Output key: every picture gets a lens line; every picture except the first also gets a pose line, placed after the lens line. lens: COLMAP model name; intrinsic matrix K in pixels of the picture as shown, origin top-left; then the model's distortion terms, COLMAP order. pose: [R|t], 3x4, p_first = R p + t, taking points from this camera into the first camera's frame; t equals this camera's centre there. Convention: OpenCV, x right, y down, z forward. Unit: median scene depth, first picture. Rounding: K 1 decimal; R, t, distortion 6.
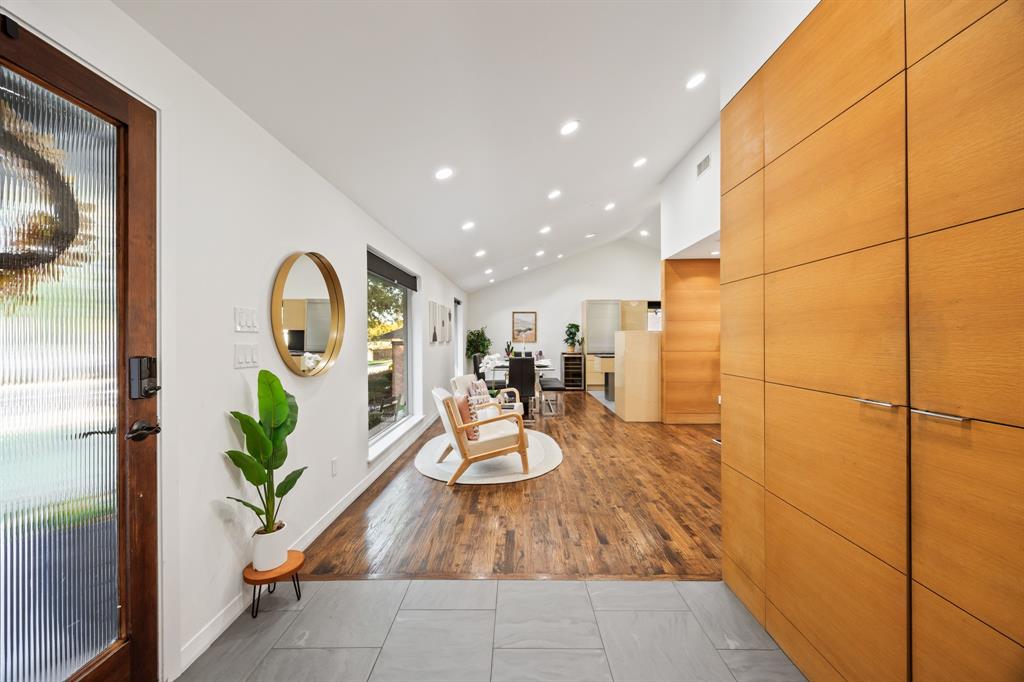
lens RADIAL K [[395.0, 0, 522.7], [0, 395.0, 338.2], [0, 0, 1]] dist [0.007478, -0.001411]
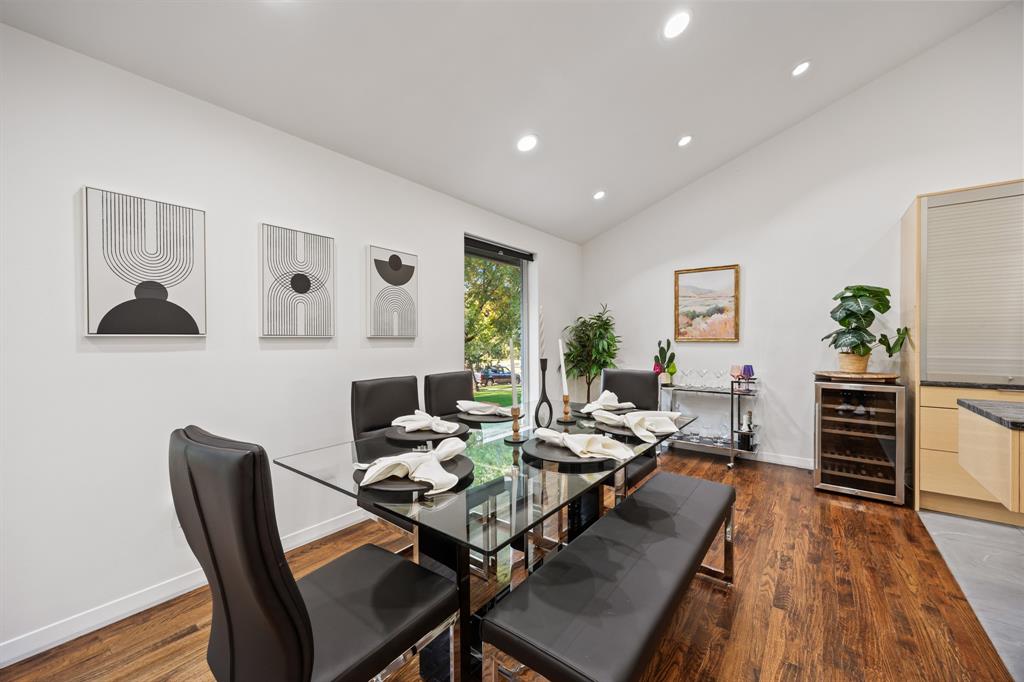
lens RADIAL K [[395.0, 0, 516.4], [0, 395.0, 342.6], [0, 0, 1]] dist [0.007478, -0.001411]
pose [[0.802385, 0.005639, -0.596780, 0.108626], [0.000947, 0.999942, 0.010722, 0.006694], [0.596806, -0.009168, 0.802333, 0.654048]]
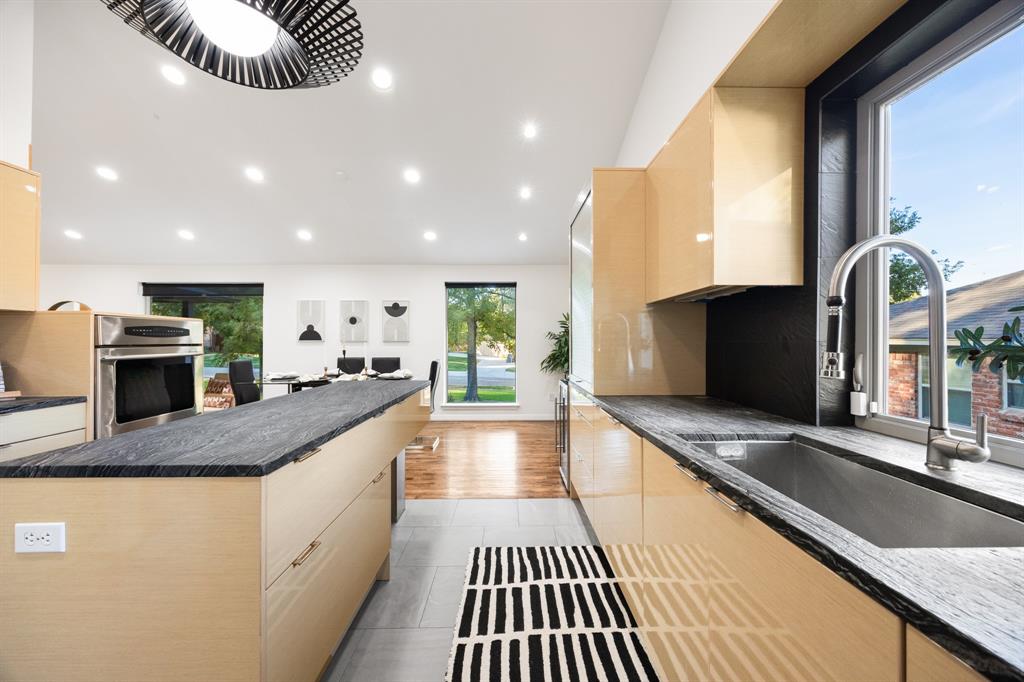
lens RADIAL K [[395.0, 0, 508.8], [0, 395.0, 335.8], [0, 0, 1]] dist [0.007478, -0.001411]
pose [[0.023968, -0.010075, -0.999662, 0.535152], [0.002818, 0.999946, -0.010010, 0.004021], [0.999709, -0.002577, 0.023995, 1.038658]]
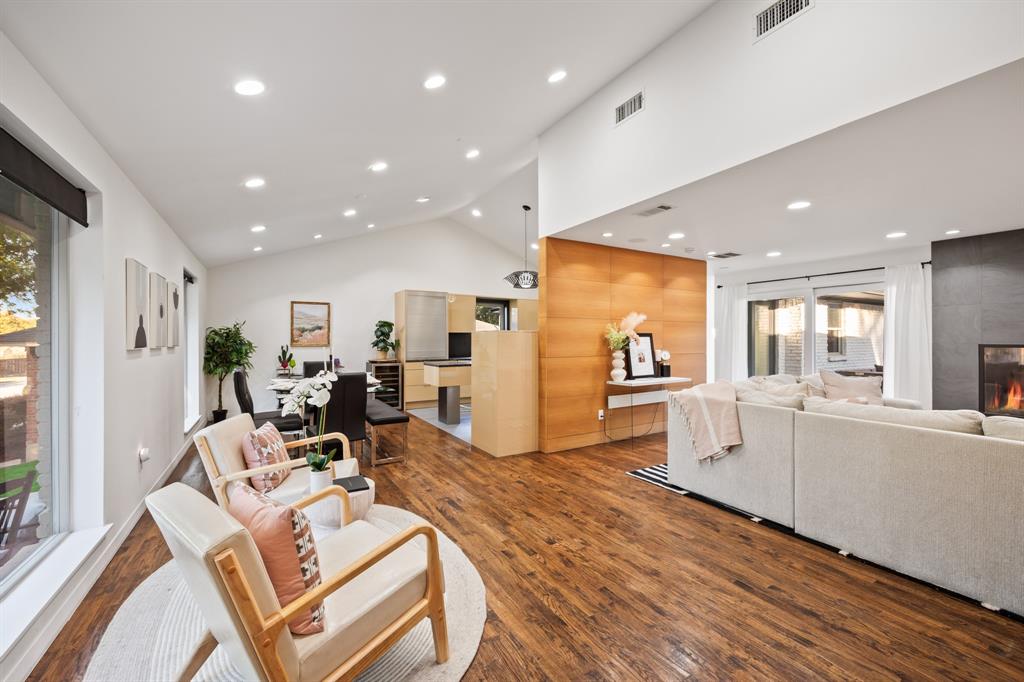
lens RADIAL K [[395.0, 0, 503.9], [0, 395.0, 338.3], [0, 0, 1]] dist [0.007478, -0.001411]
pose [[0.856213, 0.002452, 0.516617, -0.074142], [0.000629, 0.999983, -0.005789, 0.000017], [-0.516622, 0.005281, 0.856197, 0.285734]]
